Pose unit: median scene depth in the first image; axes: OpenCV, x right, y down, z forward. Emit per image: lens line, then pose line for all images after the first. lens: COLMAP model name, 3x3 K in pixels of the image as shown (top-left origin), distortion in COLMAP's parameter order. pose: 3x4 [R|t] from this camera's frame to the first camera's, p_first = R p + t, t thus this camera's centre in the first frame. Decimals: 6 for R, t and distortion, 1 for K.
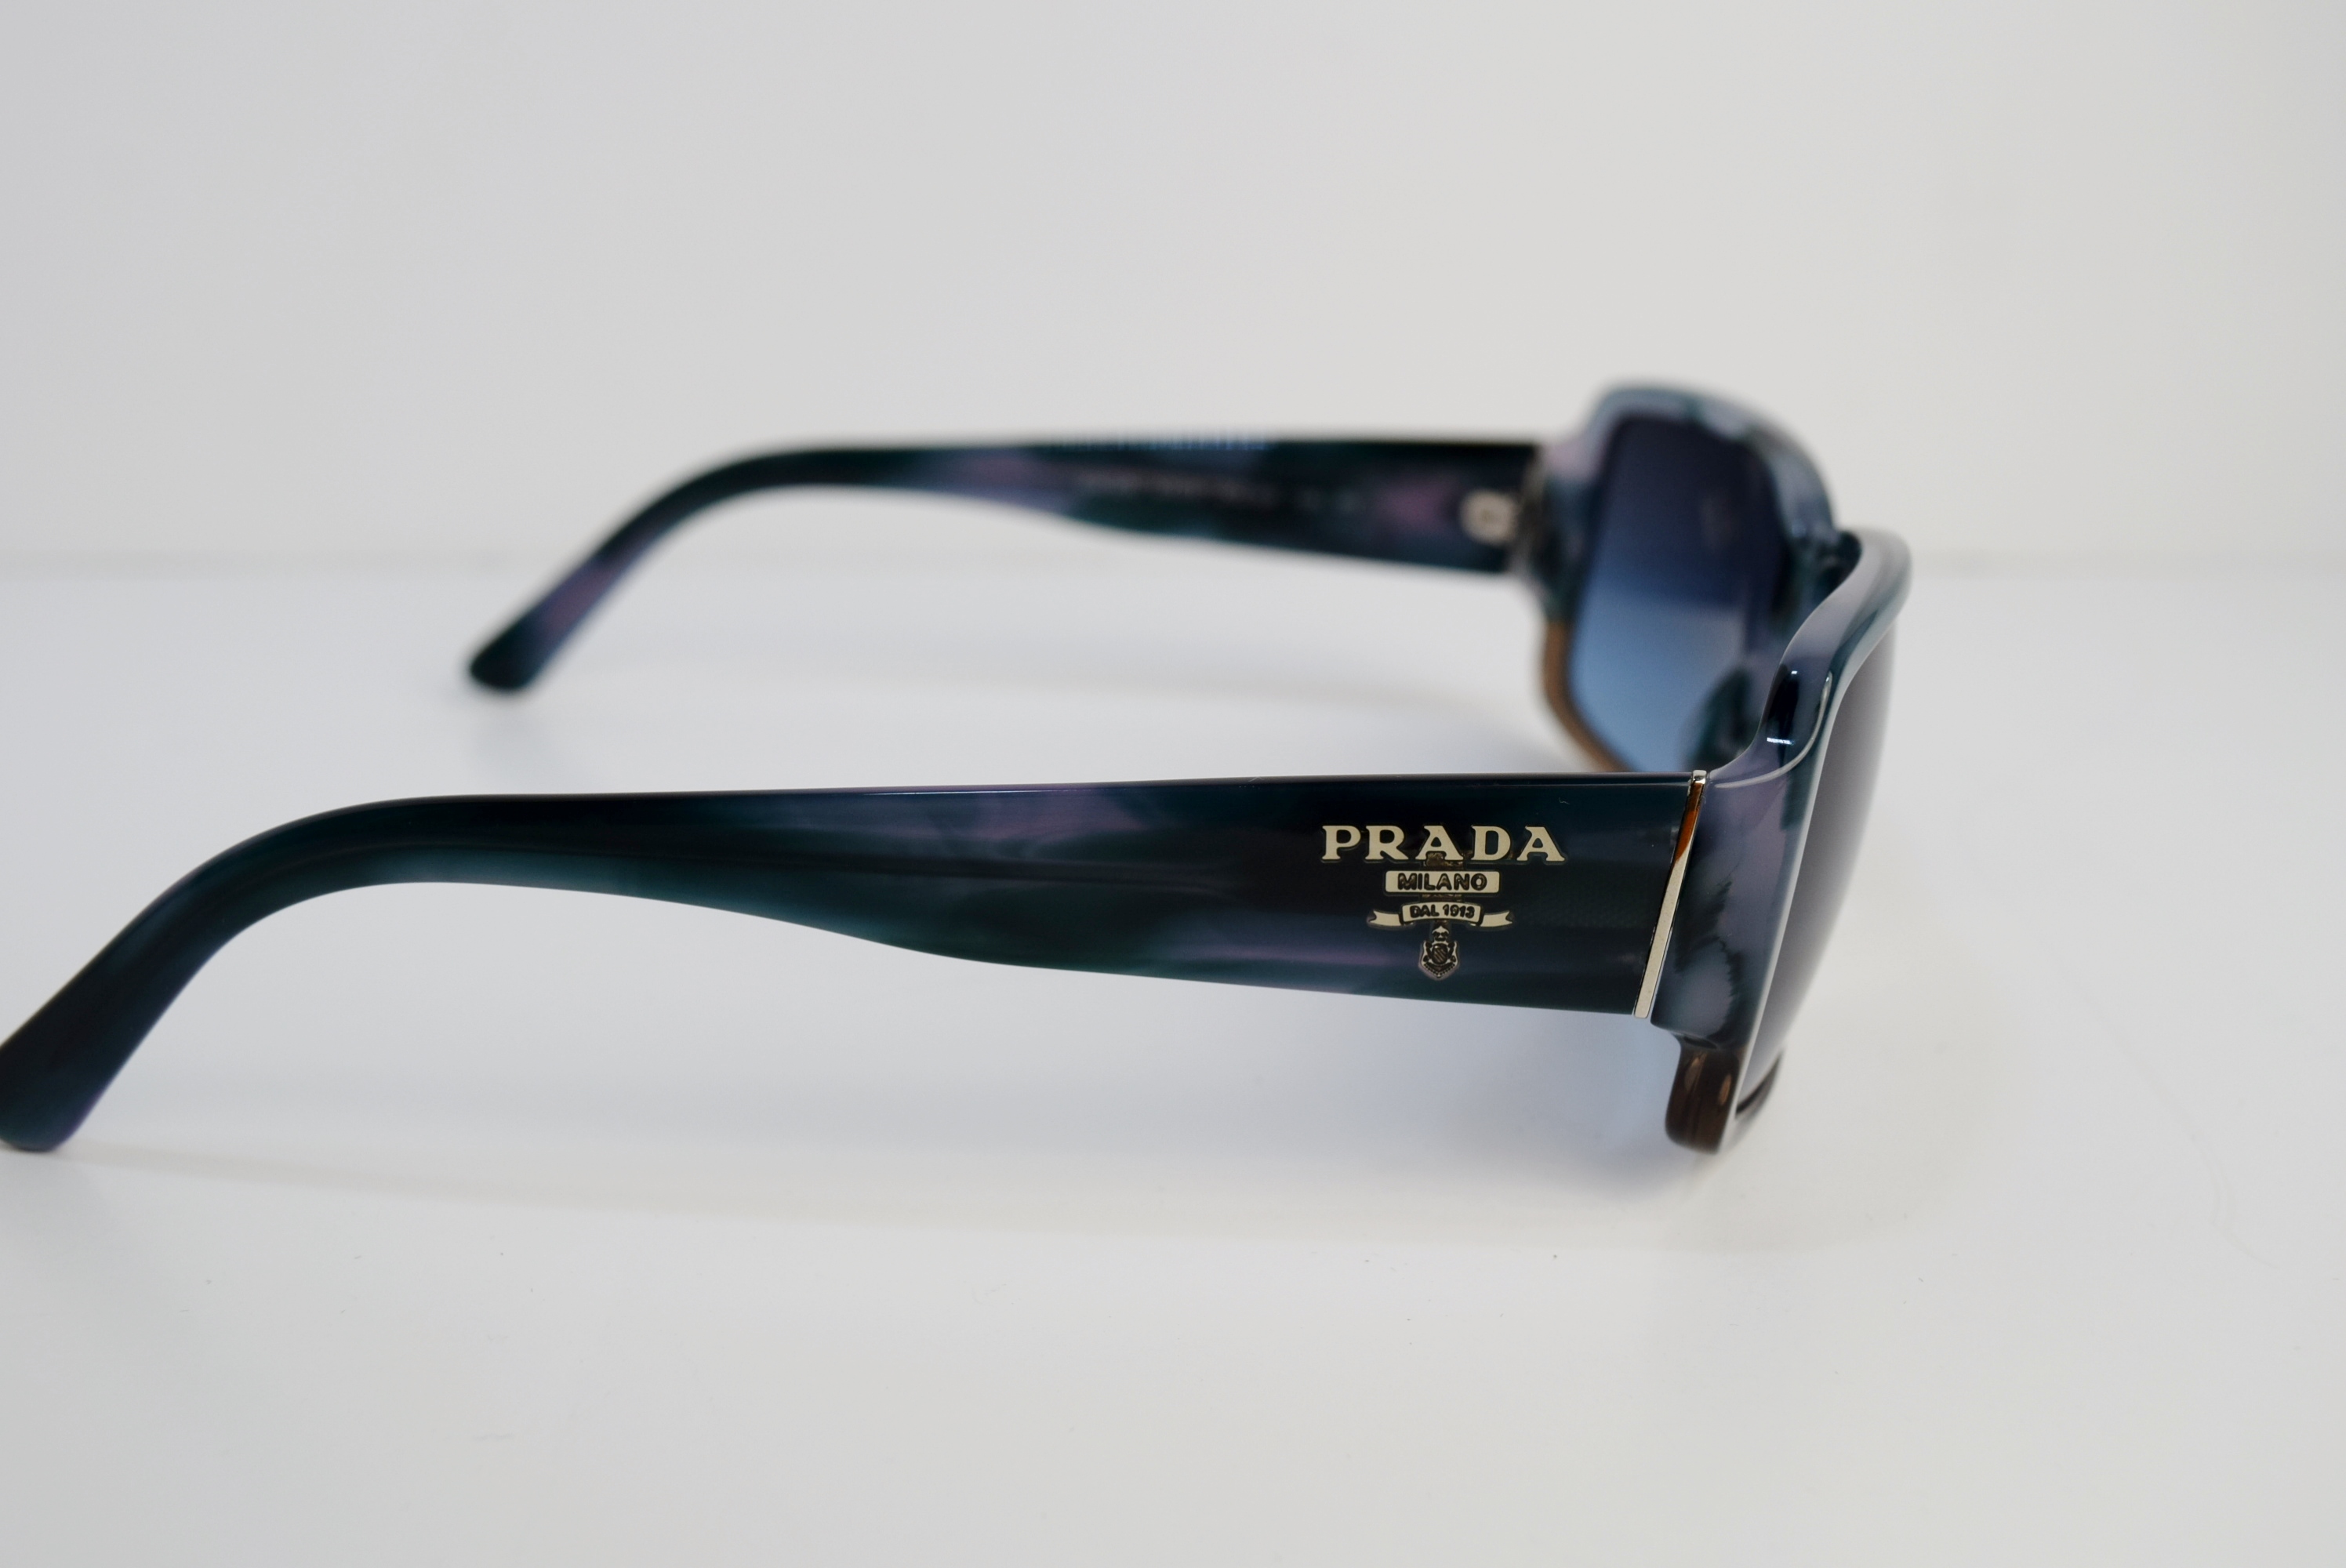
lens RADIAL K [[2874.1, 0, 1179.0], [0, 2874.1, 781.6], [0, 0, 1]] dist [-0.042337, 0.000000]
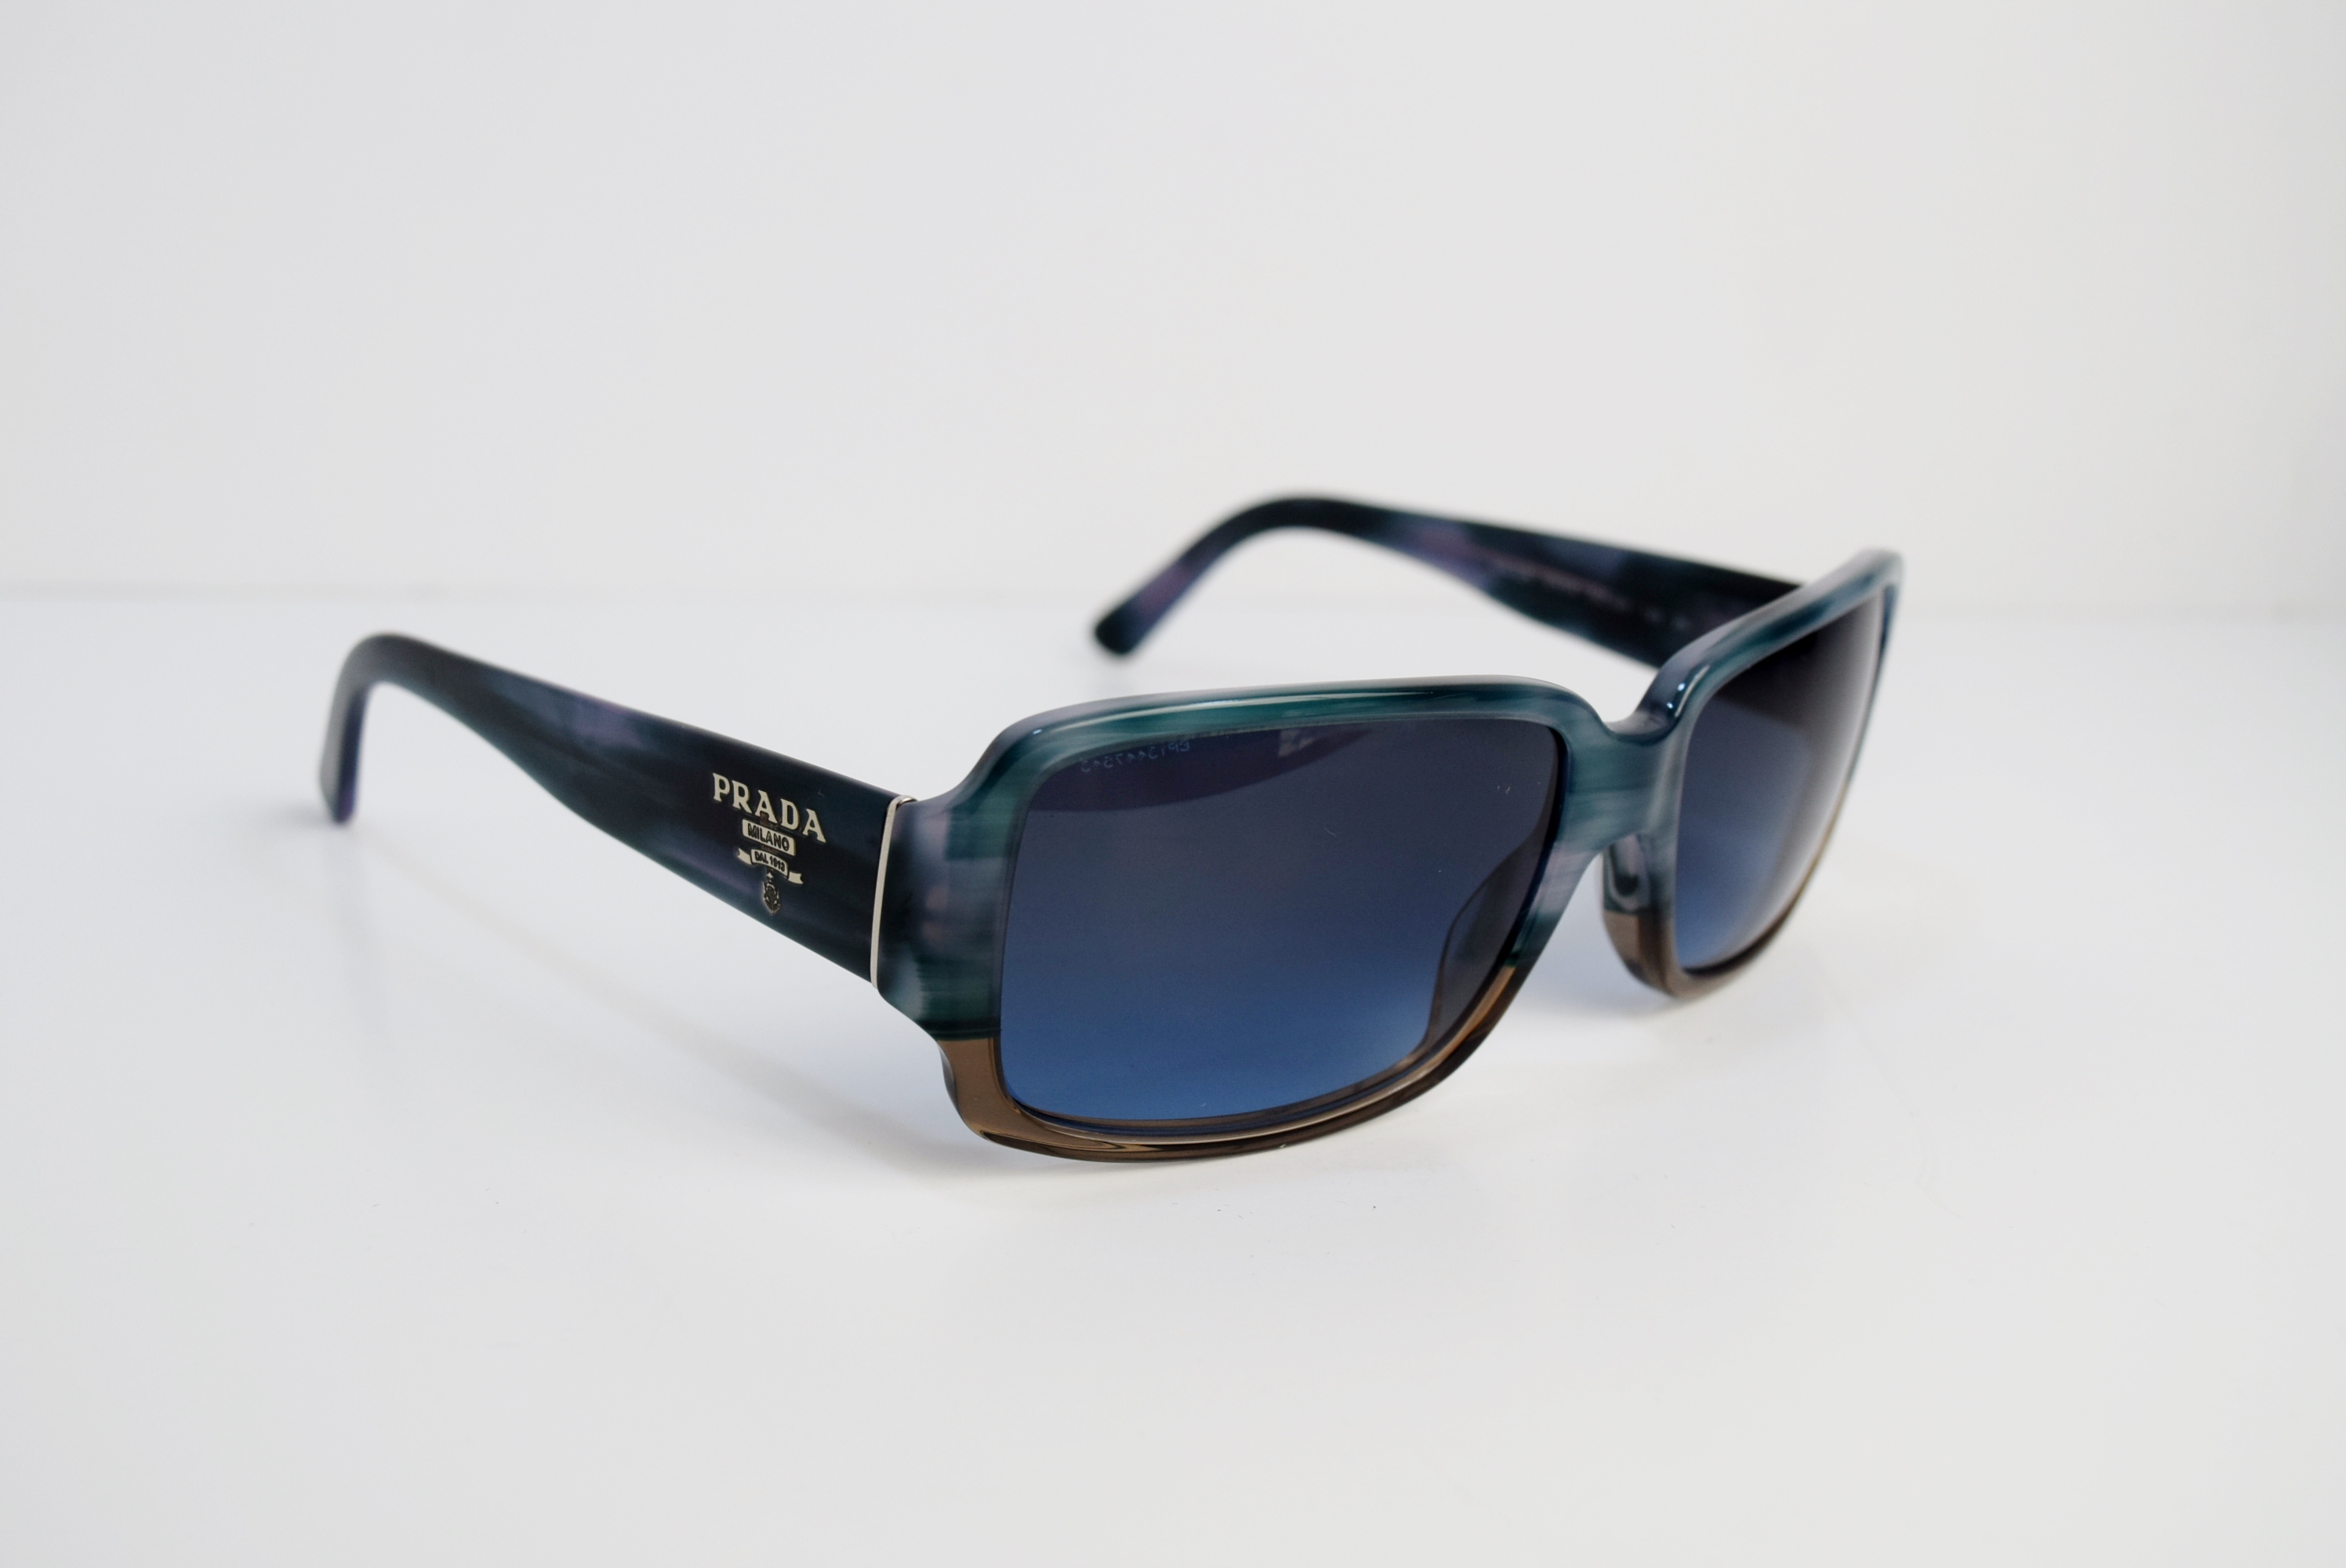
lens RADIAL K [[2874.1, 0, 1172.2], [0, 2874.1, 784.6], [0, 0, 1]] dist [-0.042337, 0.000000]
pose [[0.646641, 0.208801, -0.733660, 0.725380], [-0.224873, 0.971244, 0.078217, -0.081357], [0.728895, 0.114402, 0.675000, 0.173605]]
